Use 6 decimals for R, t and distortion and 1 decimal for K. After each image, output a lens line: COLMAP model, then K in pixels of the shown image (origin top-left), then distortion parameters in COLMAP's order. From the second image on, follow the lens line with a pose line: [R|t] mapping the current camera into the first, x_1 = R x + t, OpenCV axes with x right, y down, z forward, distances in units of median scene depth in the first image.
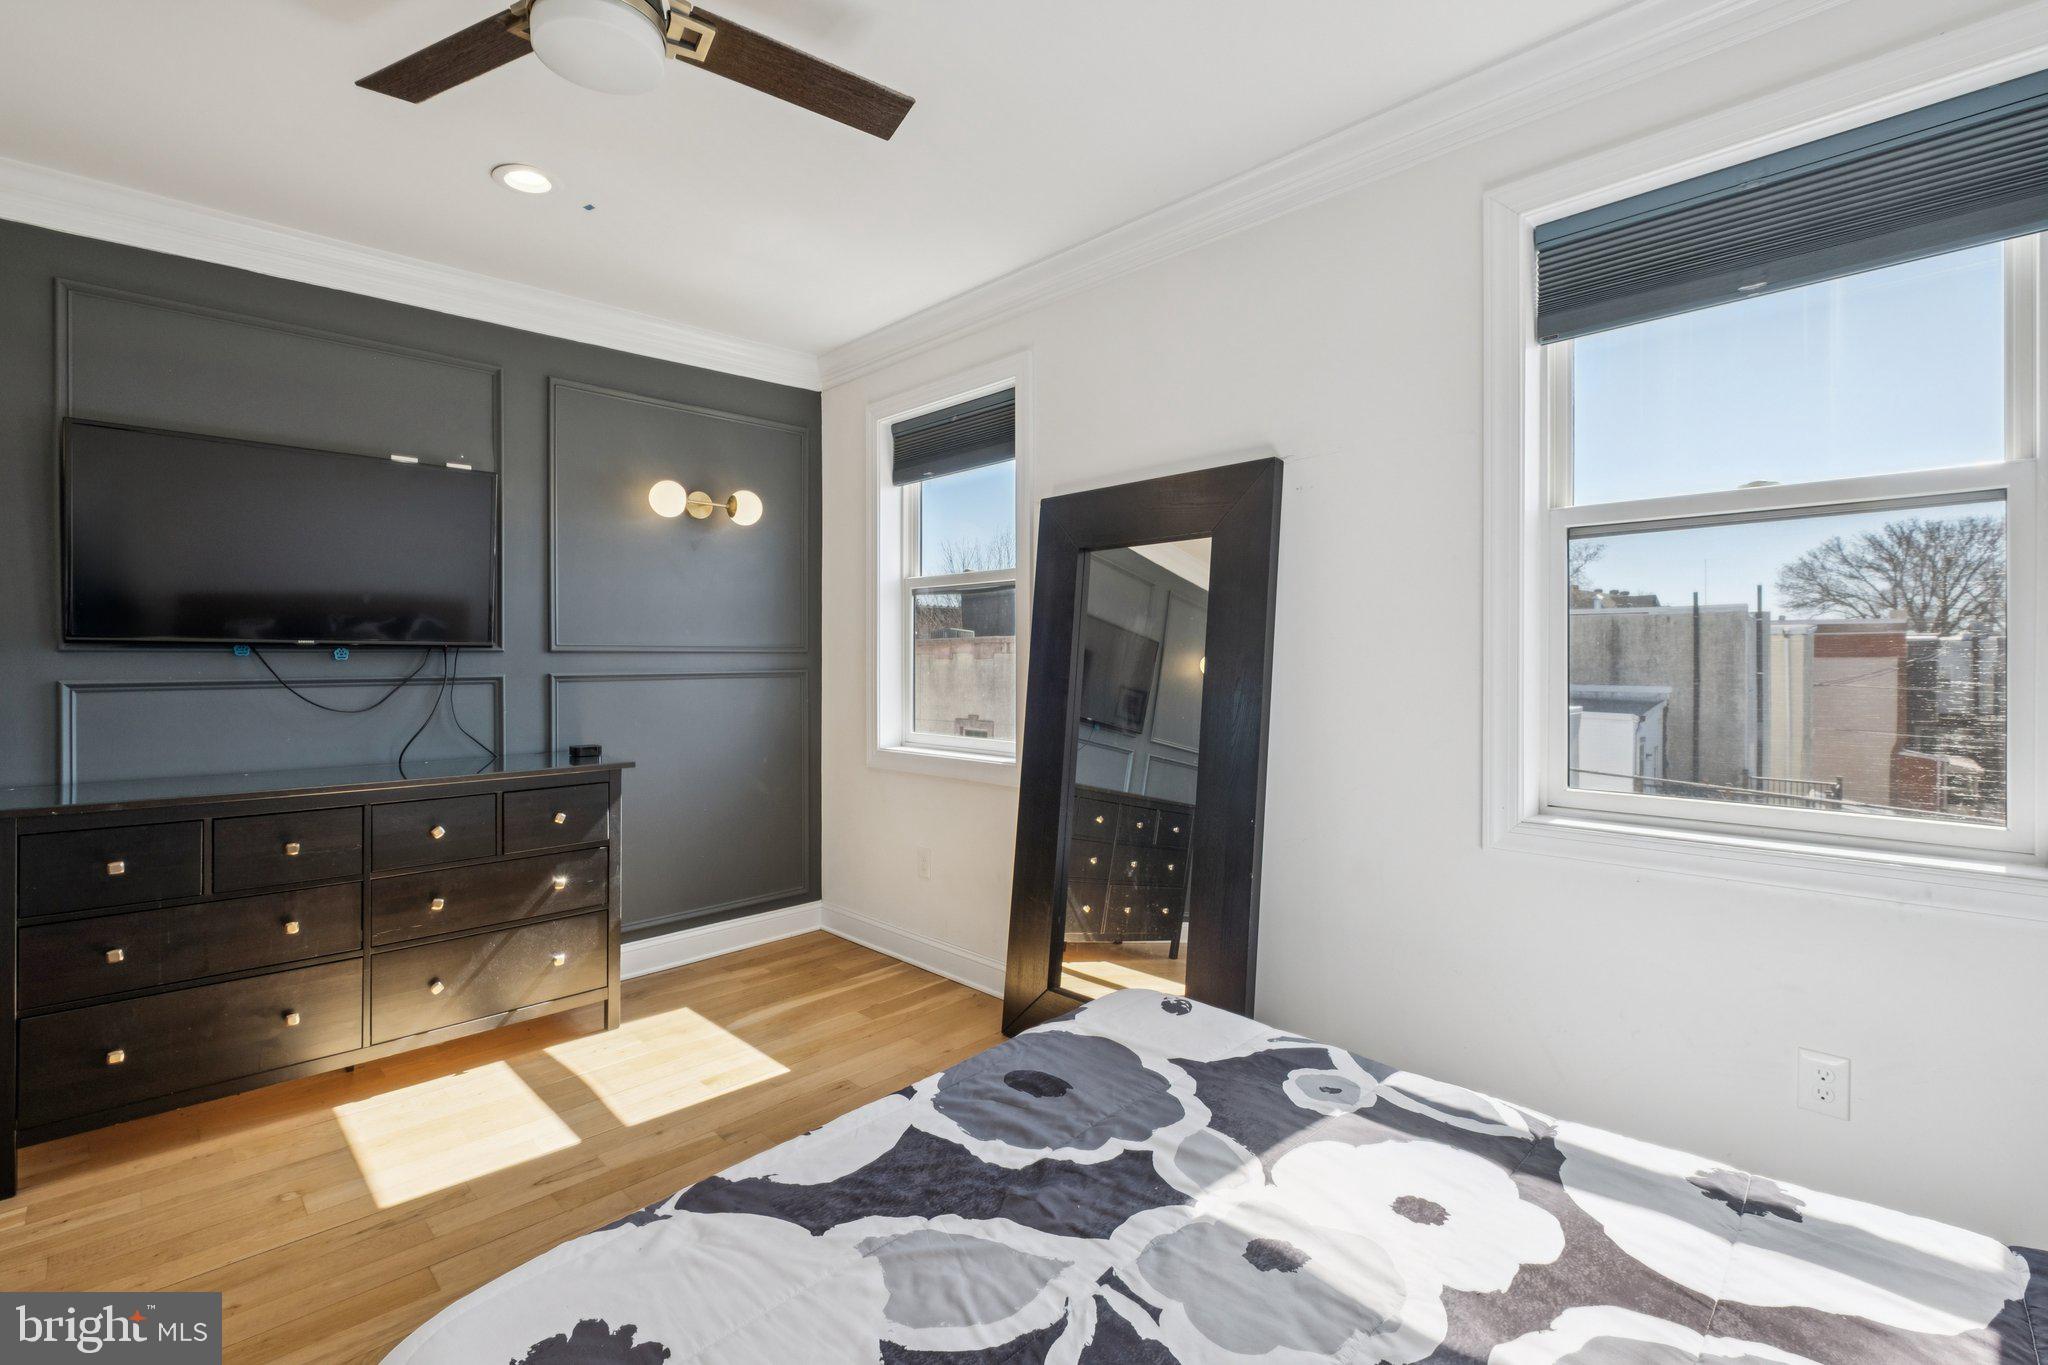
lens RADIAL K [[907.9, 0, 1012.4], [0, 907.9, 665.4], [0, 0, 1]] dist [-0.001802, -0.000452]
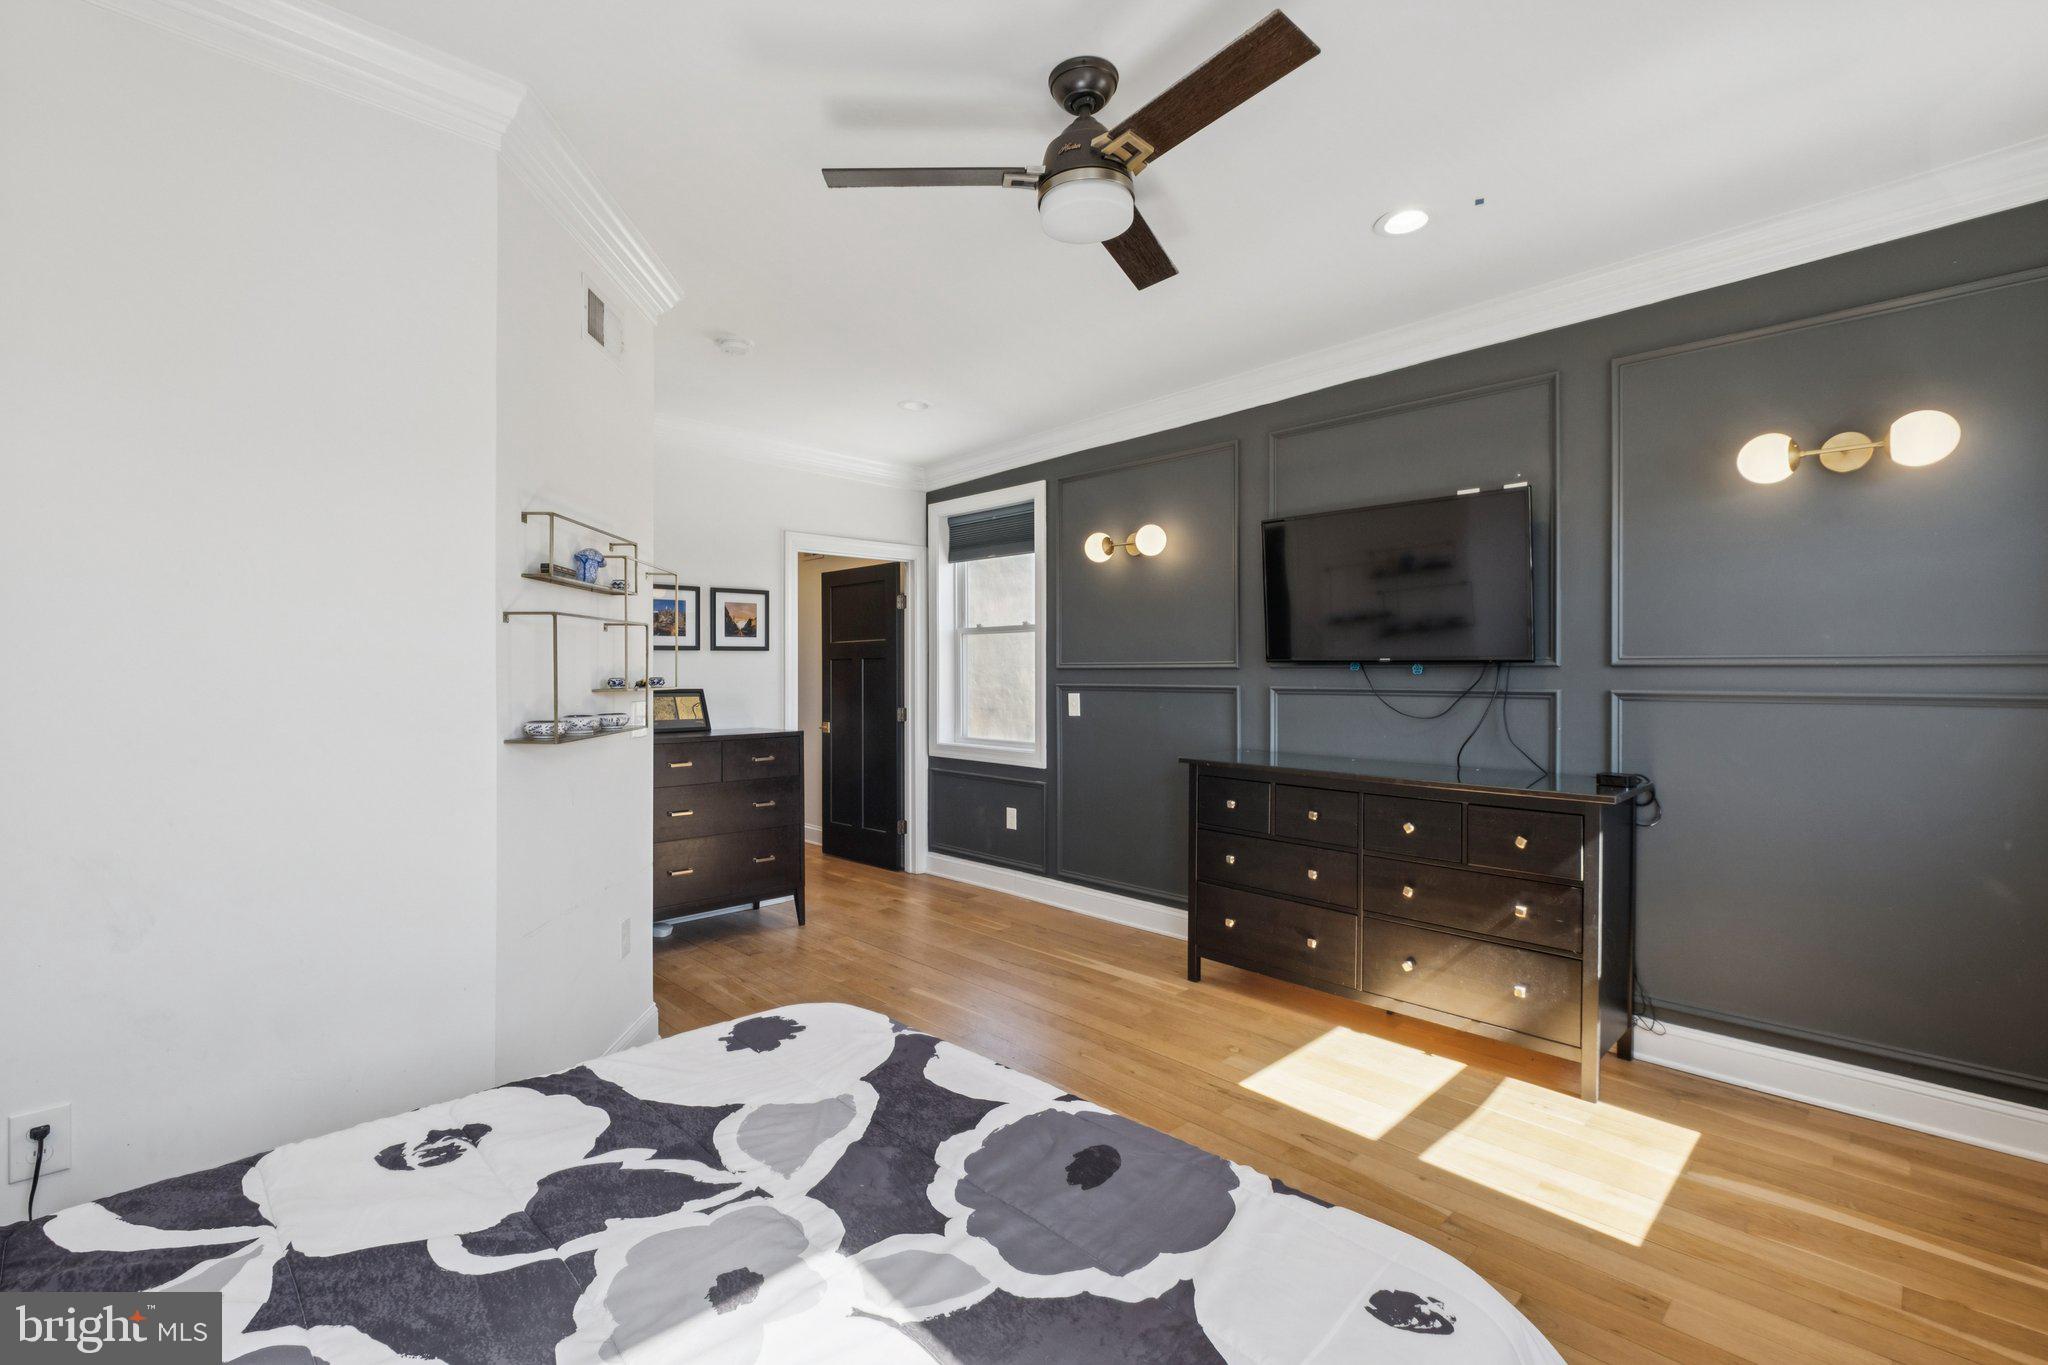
lens RADIAL K [[900.4, 0, 993.2], [0, 900.4, 678.8], [0, 0, 1]] dist [-0.002288, -0.000288]
pose [[-0.029044, 0.009808, -0.999530, 0.481102], [-0.009292, 0.999906, 0.010082, -0.007295], [0.999535, 0.009581, -0.028950, 0.502727]]
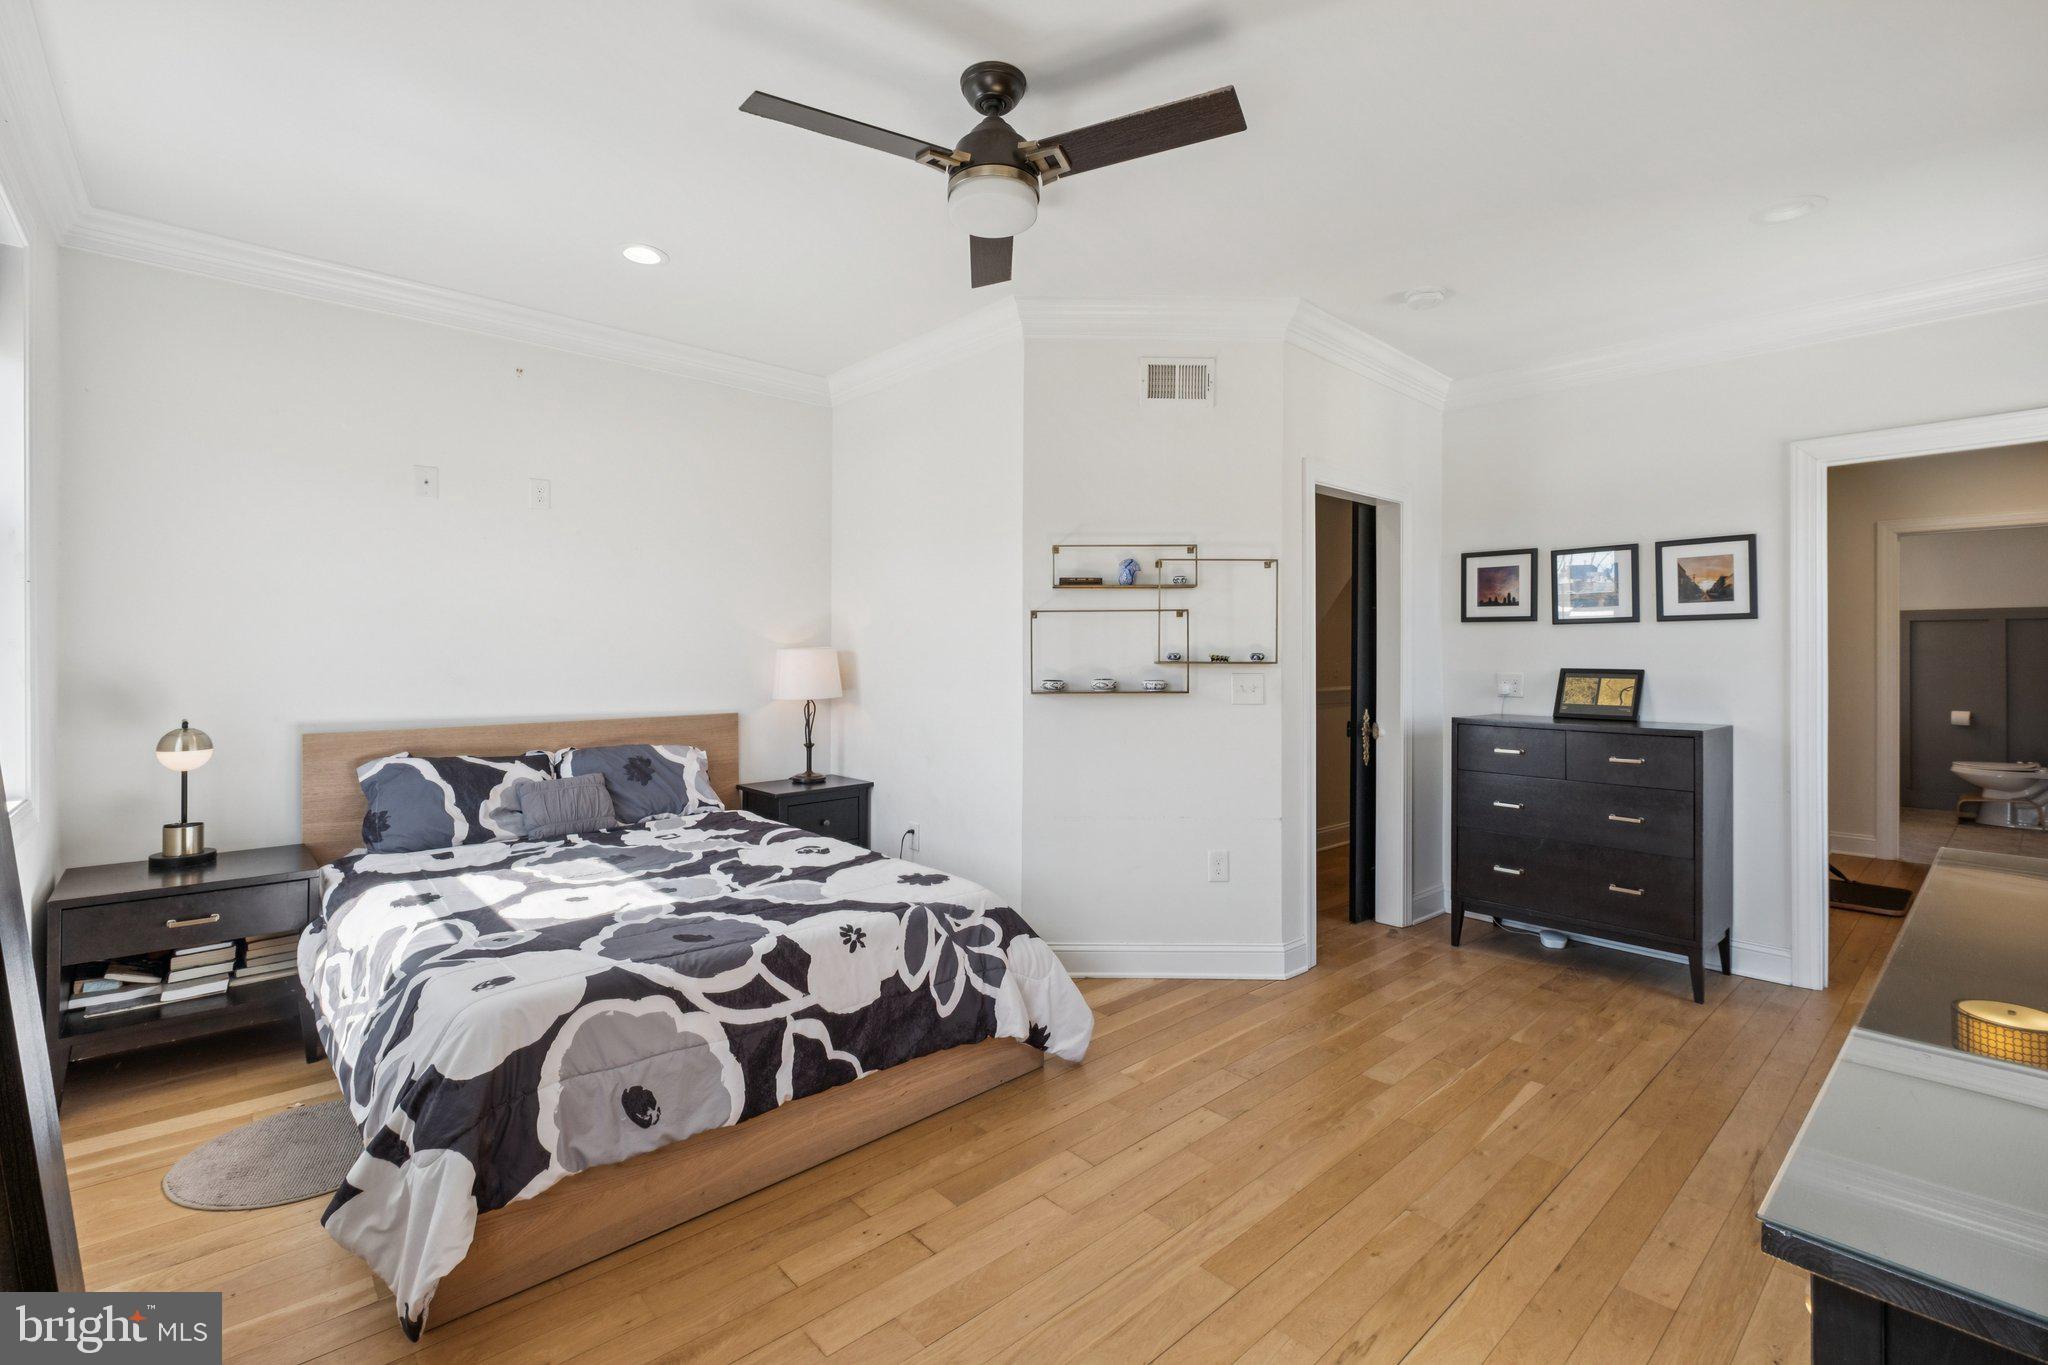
lens RADIAL K [[912.5, 0, 1018.0], [0, 912.5, 651.2], [0, 0, 1]] dist [0.000318, 0.000632]
pose [[-0.998549, 0.003228, 0.053762, -0.314874], [0.003636, 0.999965, 0.007482, -0.007904], [-0.053736, 0.007667, -0.998526, 1.330459]]
